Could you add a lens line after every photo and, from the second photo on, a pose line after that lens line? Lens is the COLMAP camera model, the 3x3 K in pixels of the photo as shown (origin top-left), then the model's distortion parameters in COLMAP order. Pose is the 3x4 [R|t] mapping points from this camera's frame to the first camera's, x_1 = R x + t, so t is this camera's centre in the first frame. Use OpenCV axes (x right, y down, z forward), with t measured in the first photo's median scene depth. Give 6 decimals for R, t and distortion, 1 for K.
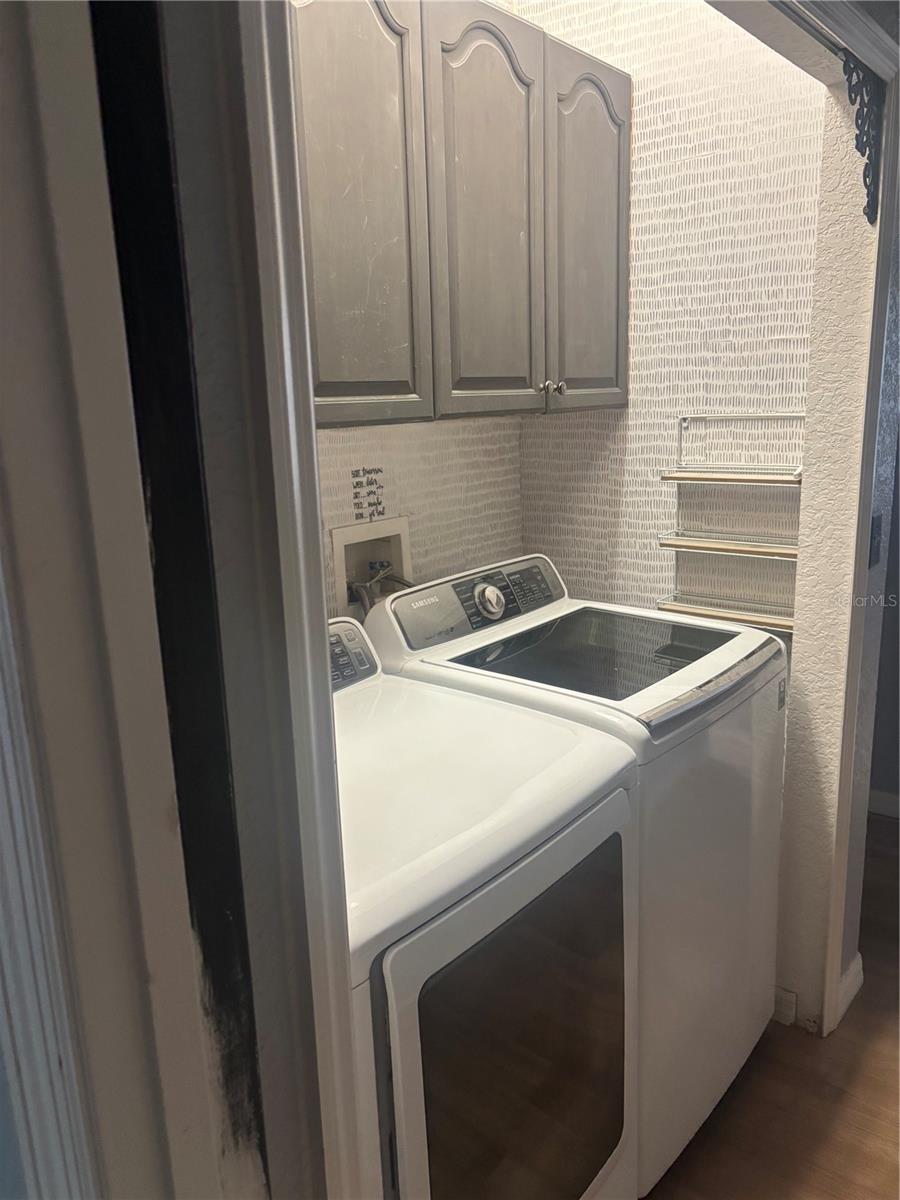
lens RADIAL K [[913.9, 0, 448.3], [0, 913.9, 604.9], [0, 0, 1]] dist [0.016447, 0.000648]
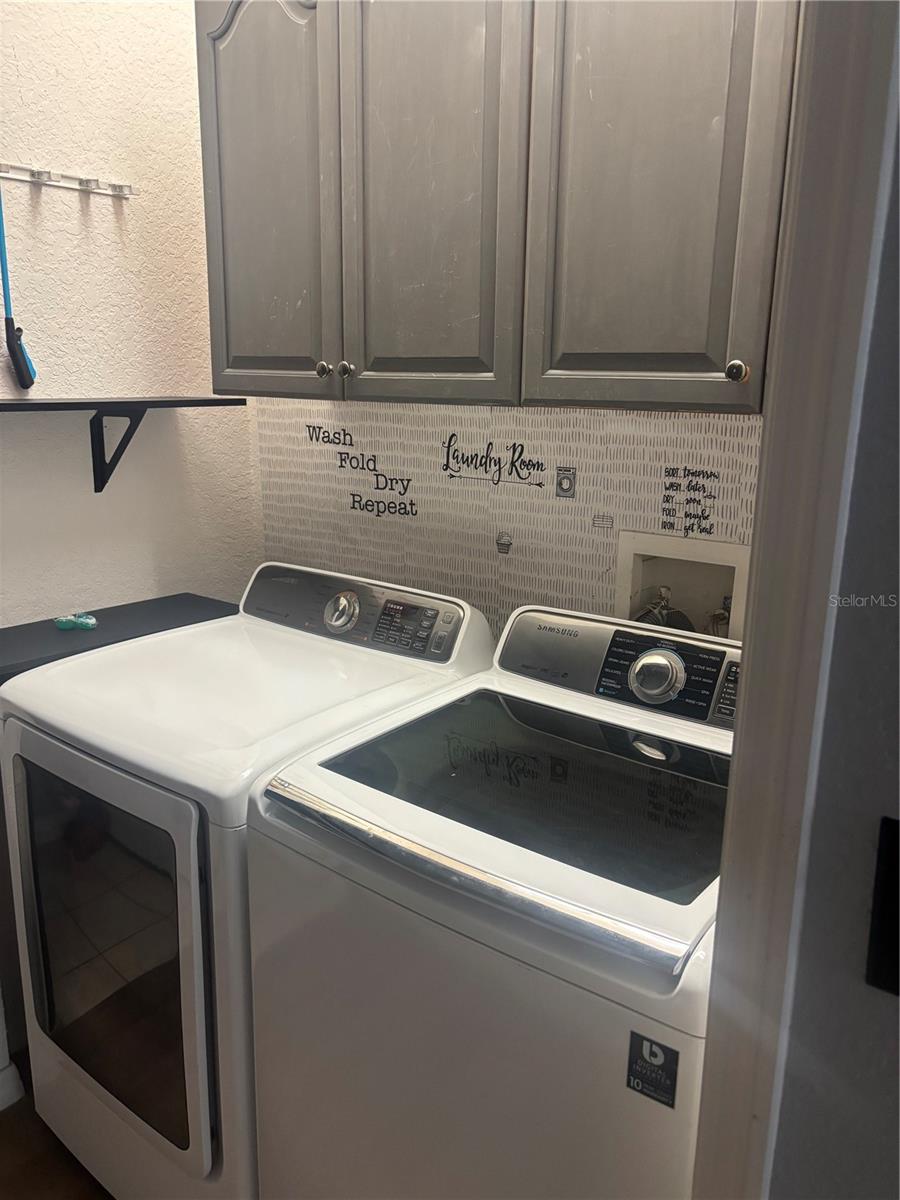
lens RADIAL K [[913.9, 0, 446.1], [0, 913.9, 595.2], [0, 0, 1]] dist [0.016447, 0.000648]
pose [[-0.001660, 0.263980, -0.964527, 0.697247], [-0.235872, 0.937209, 0.256910, -0.201596], [0.971783, 0.227932, 0.060710, 0.784635]]
